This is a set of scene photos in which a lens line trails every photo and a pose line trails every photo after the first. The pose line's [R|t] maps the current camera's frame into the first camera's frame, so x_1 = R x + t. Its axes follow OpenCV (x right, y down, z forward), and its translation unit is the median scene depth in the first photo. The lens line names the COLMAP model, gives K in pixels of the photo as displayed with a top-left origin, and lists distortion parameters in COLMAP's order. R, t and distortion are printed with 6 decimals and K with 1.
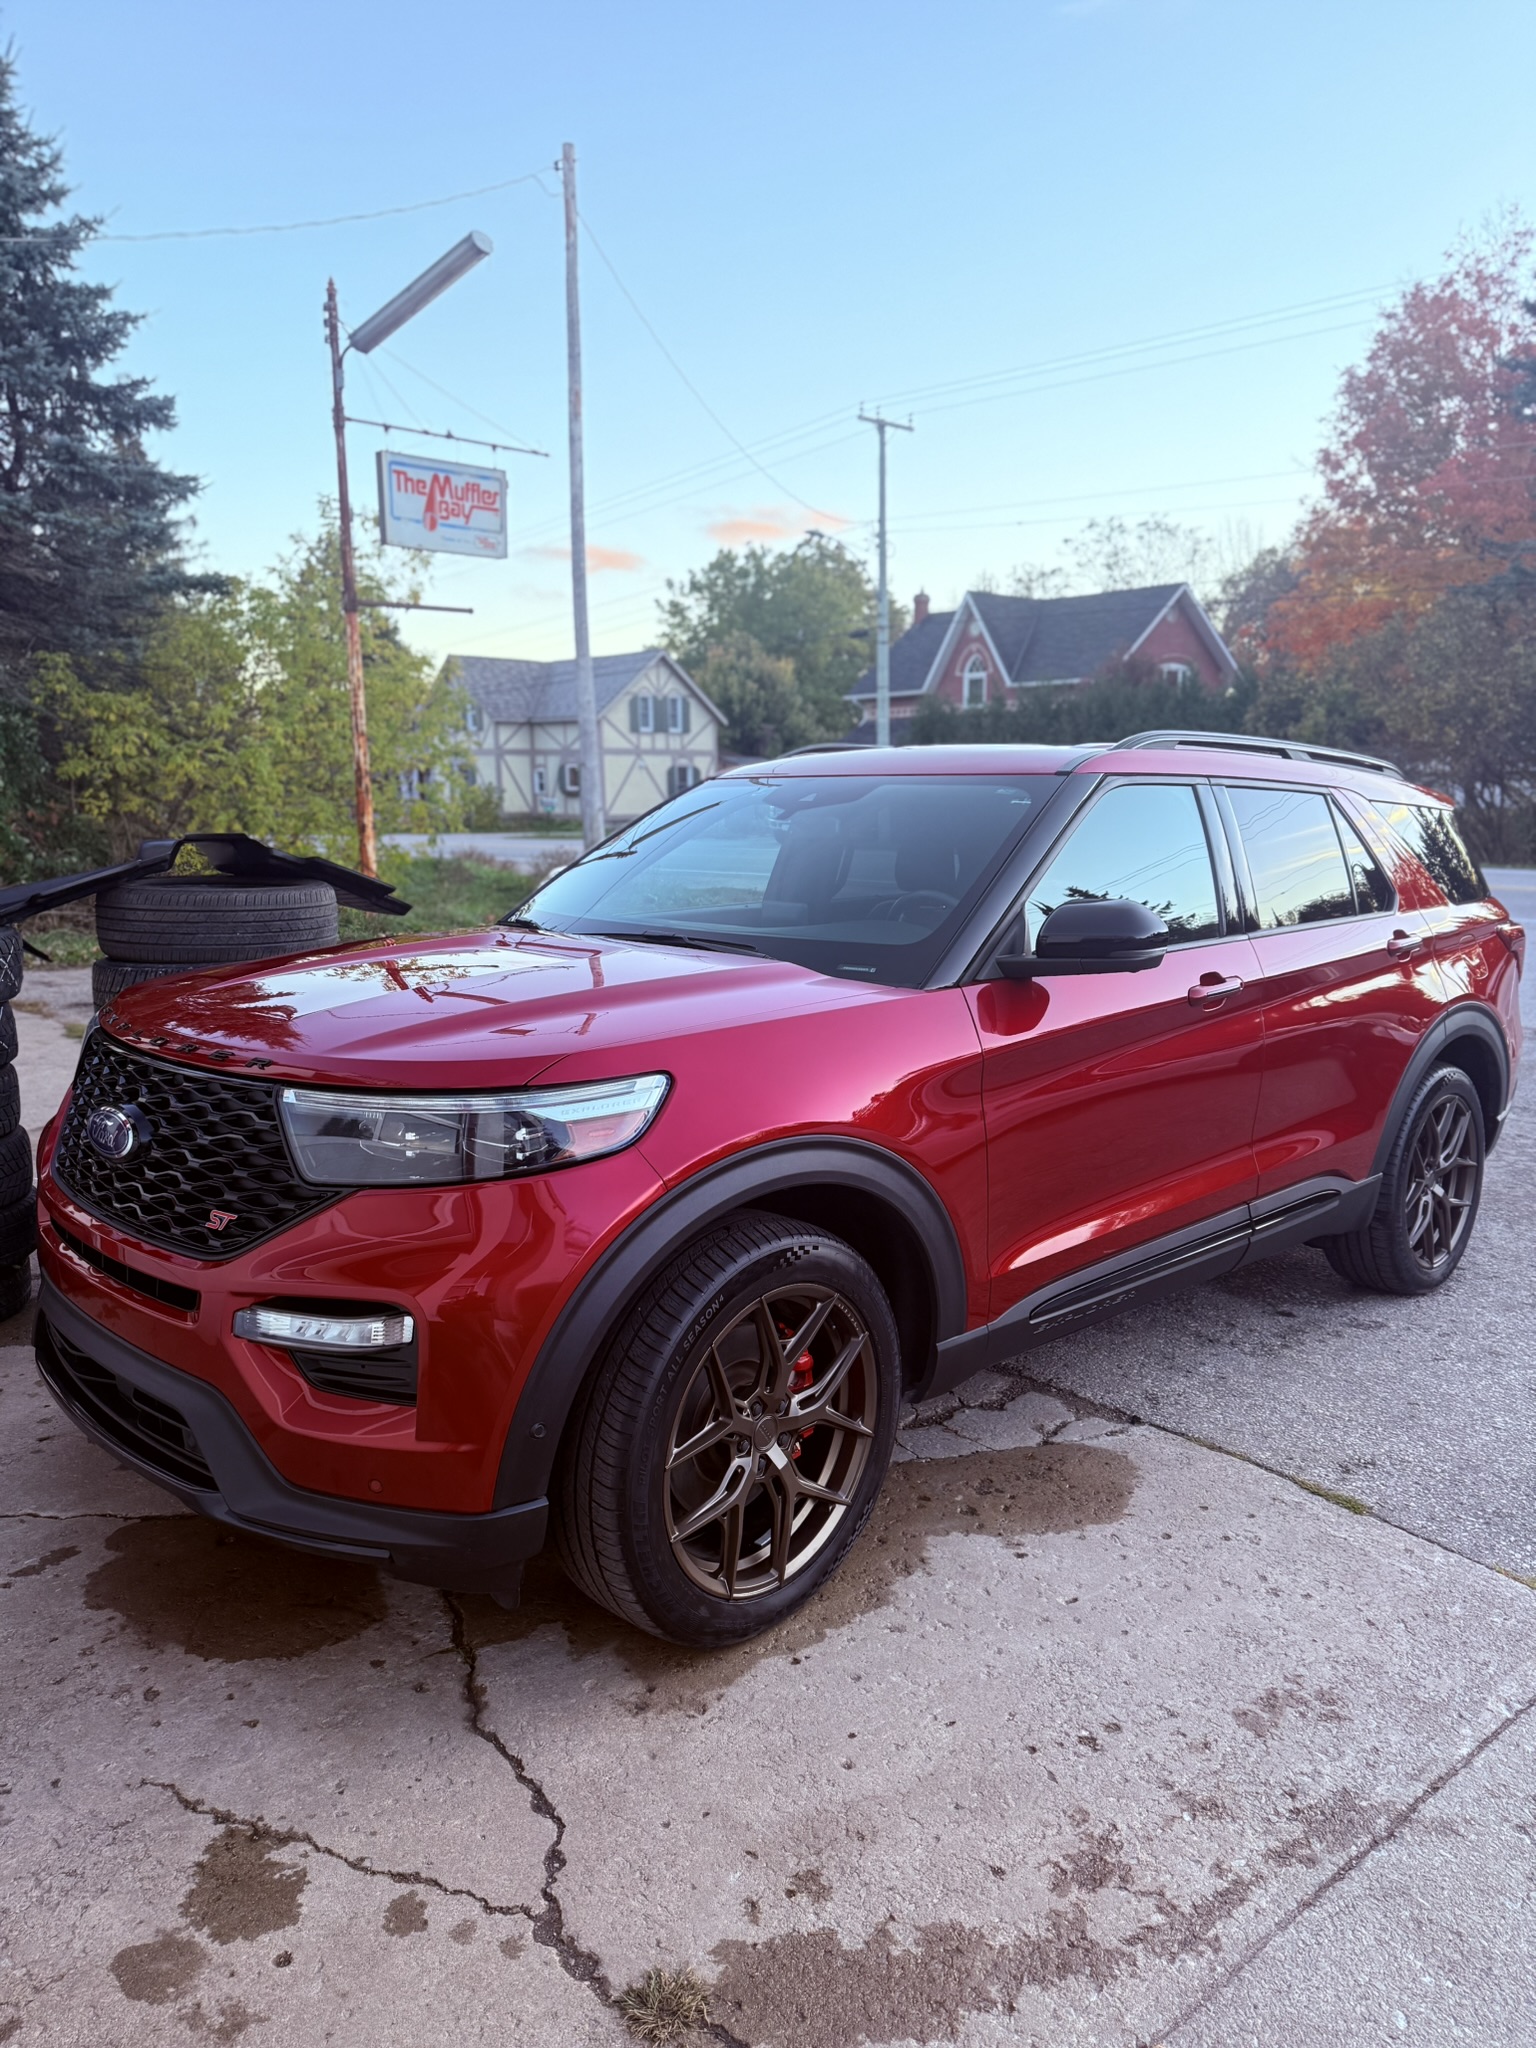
lens RADIAL K [[1456.5, 0, 768.4], [0, 1456.5, 1026.6], [0, 0, 1]] dist [0.010995, -0.018486]
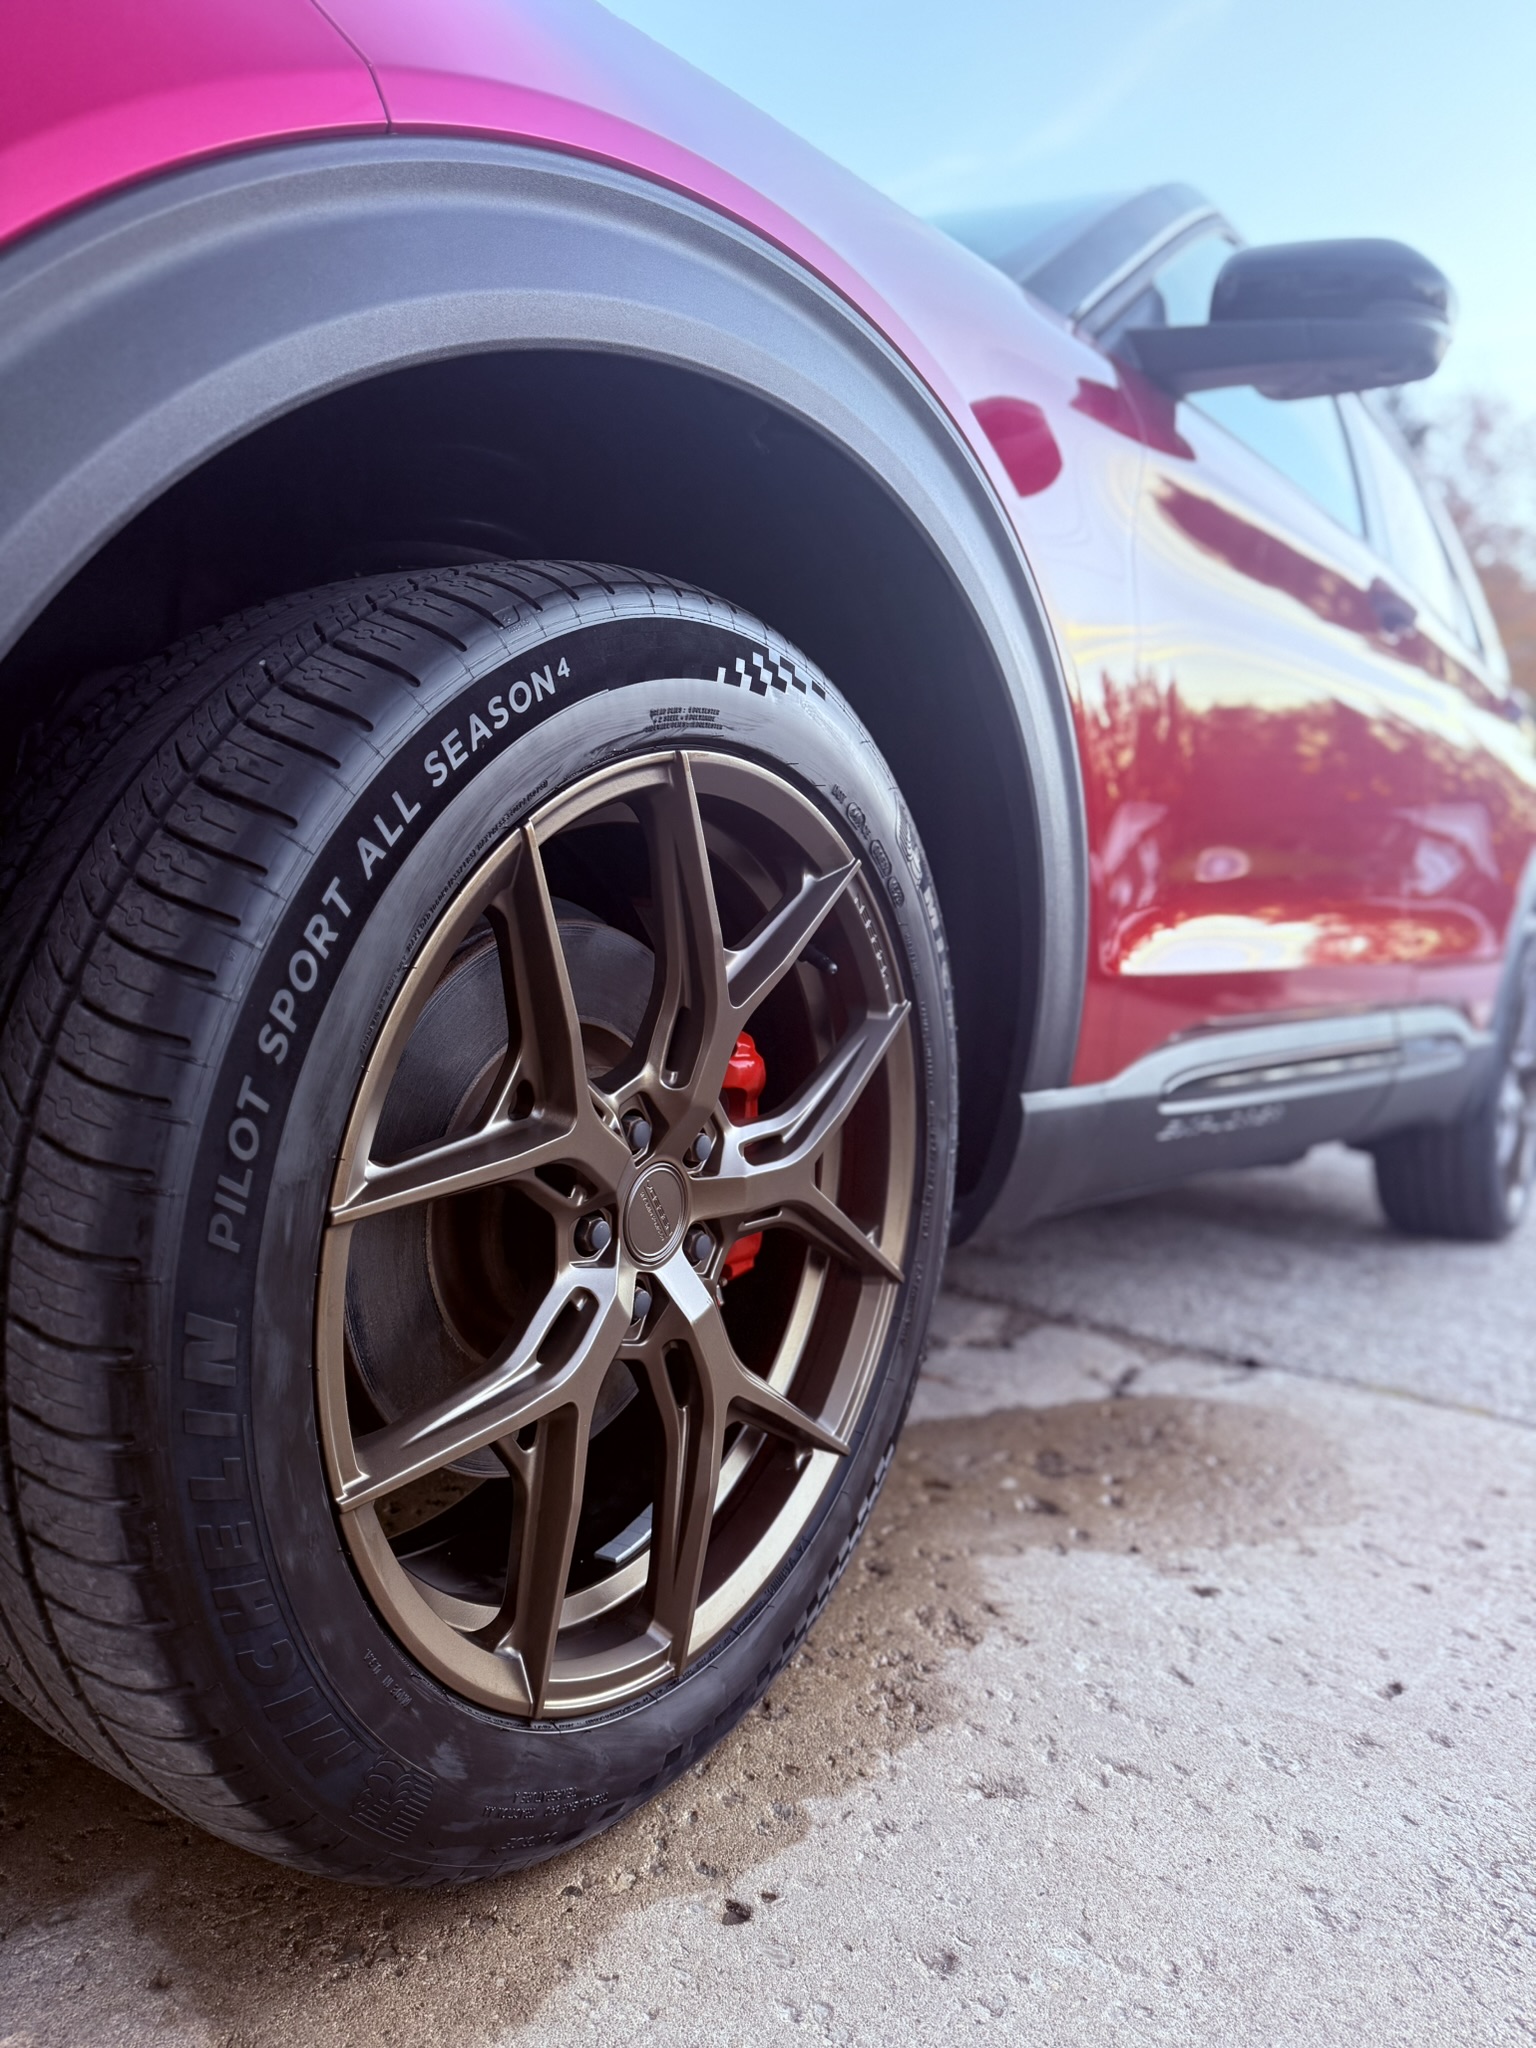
lens RADIAL K [[1456.5, 0, 788.0], [0, 1456.5, 1045.9], [0, 0, 1]] dist [0.010995, -0.018486]
pose [[0.980905, 0.047108, 0.188698, -0.032953], [-0.034067, 0.996839, -0.071769, 0.234582], [-0.191482, 0.063970, 0.979409, 0.588175]]
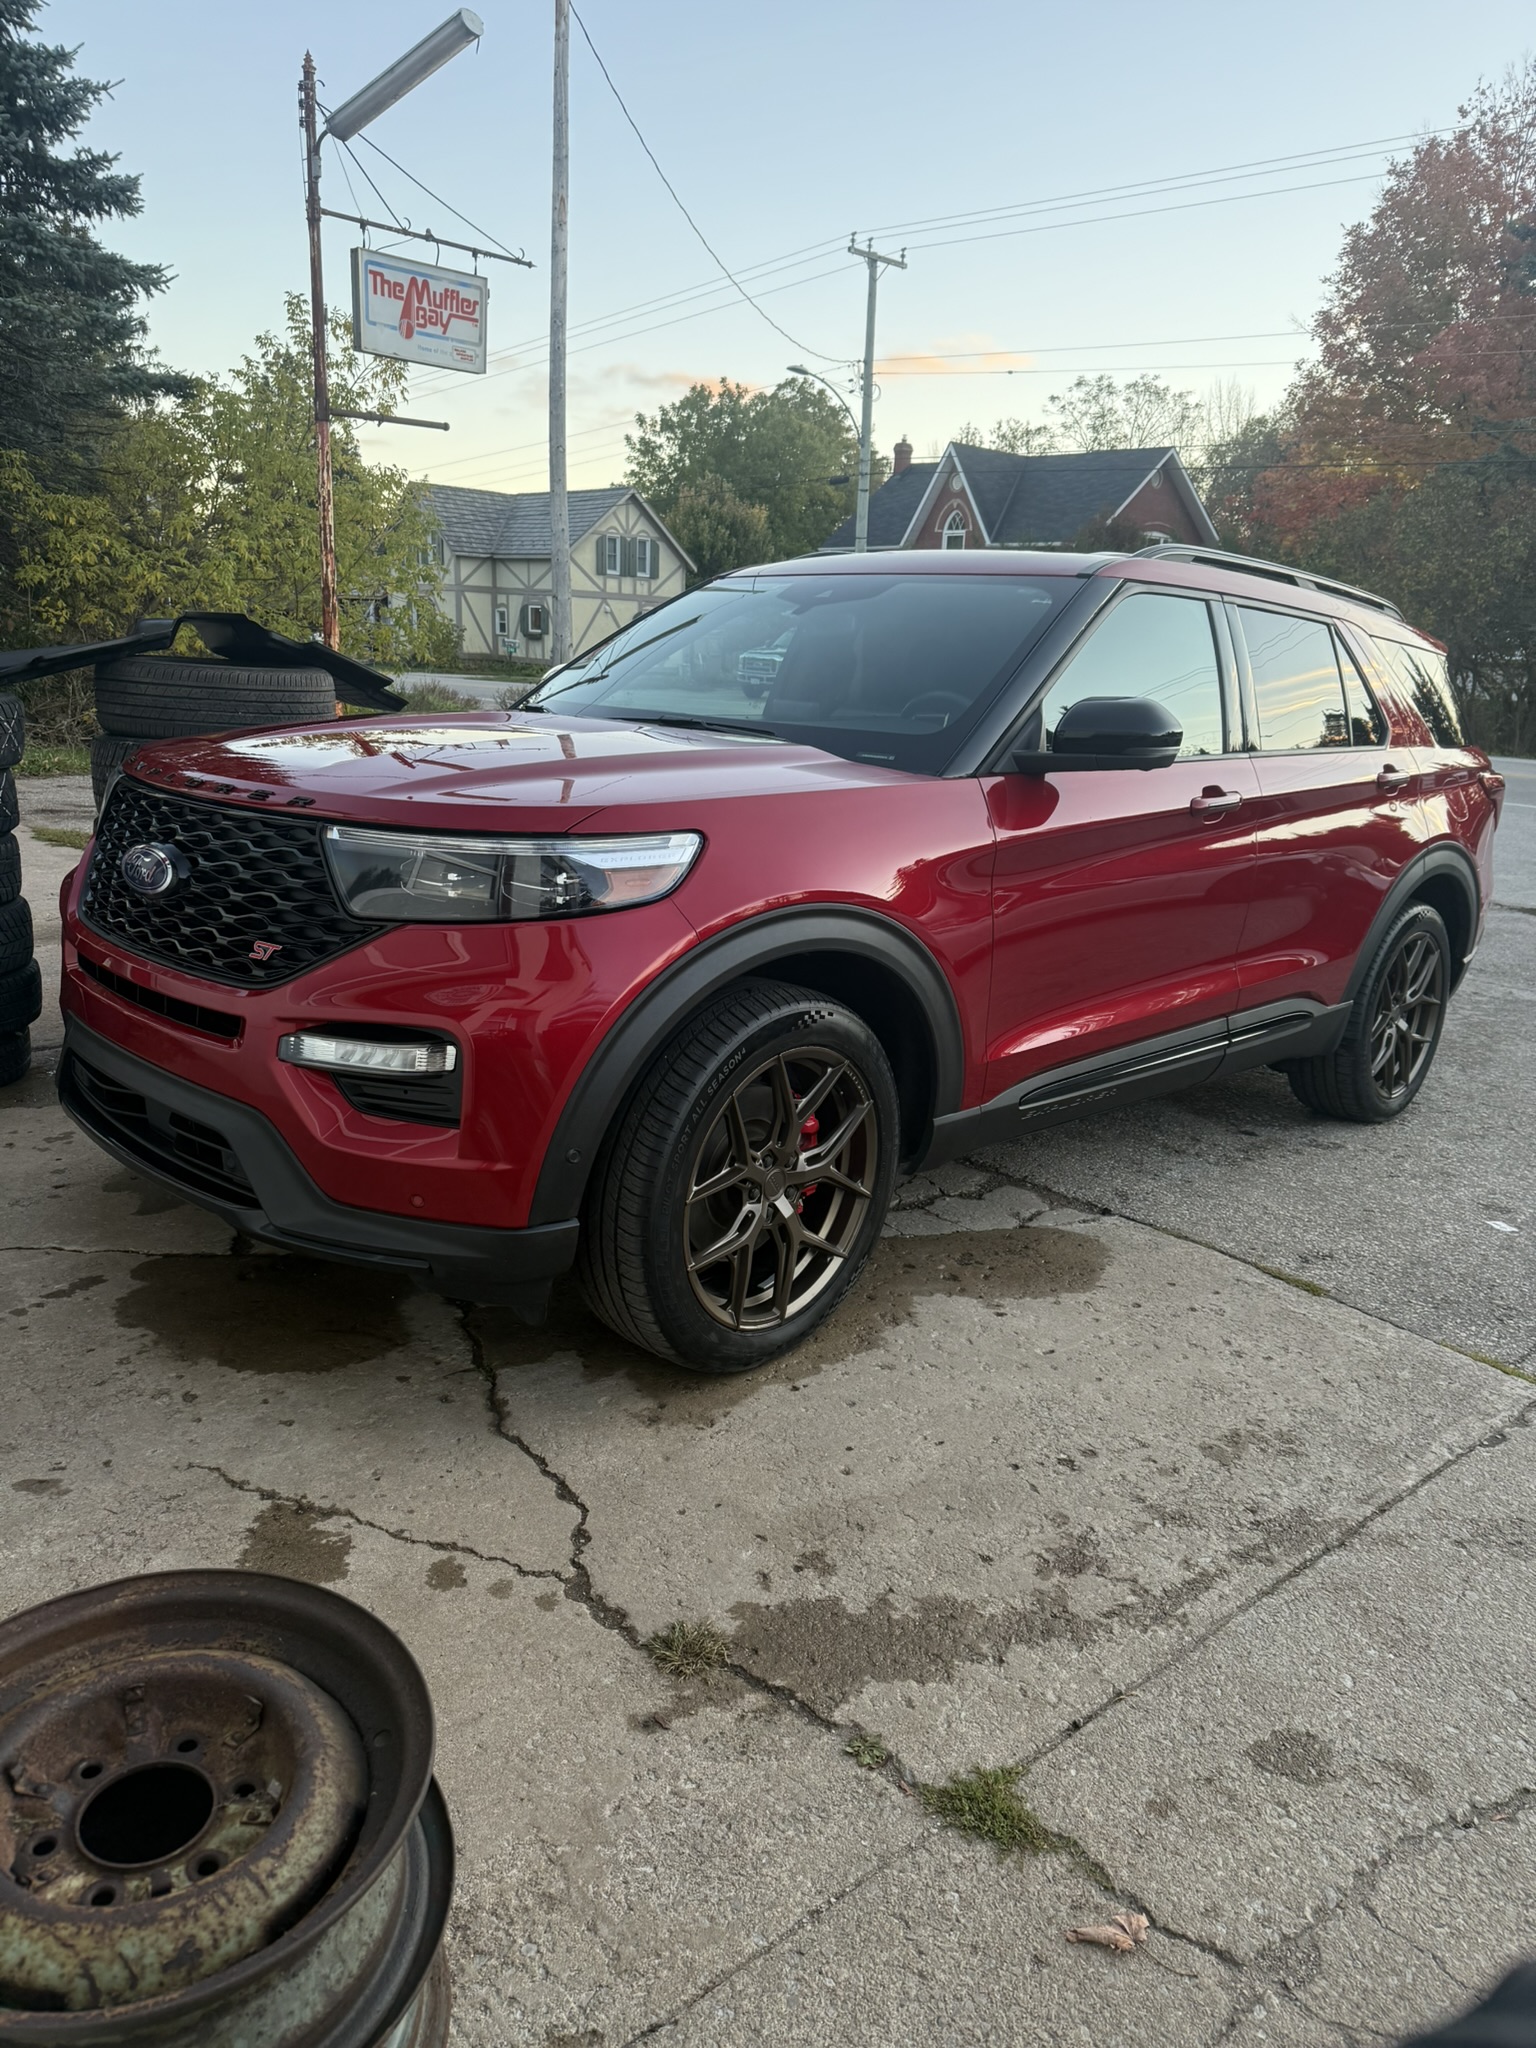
lens RADIAL K [[1456.5, 0, 756.5], [0, 1456.5, 1030.9], [0, 0, 1]] dist [0.010995, -0.018486]
pose [[0.998671, 0.043215, 0.028094, -0.044213], [-0.045710, 0.994404, 0.095247, 0.061570], [-0.023821, -0.096405, 0.995057, -0.033875]]
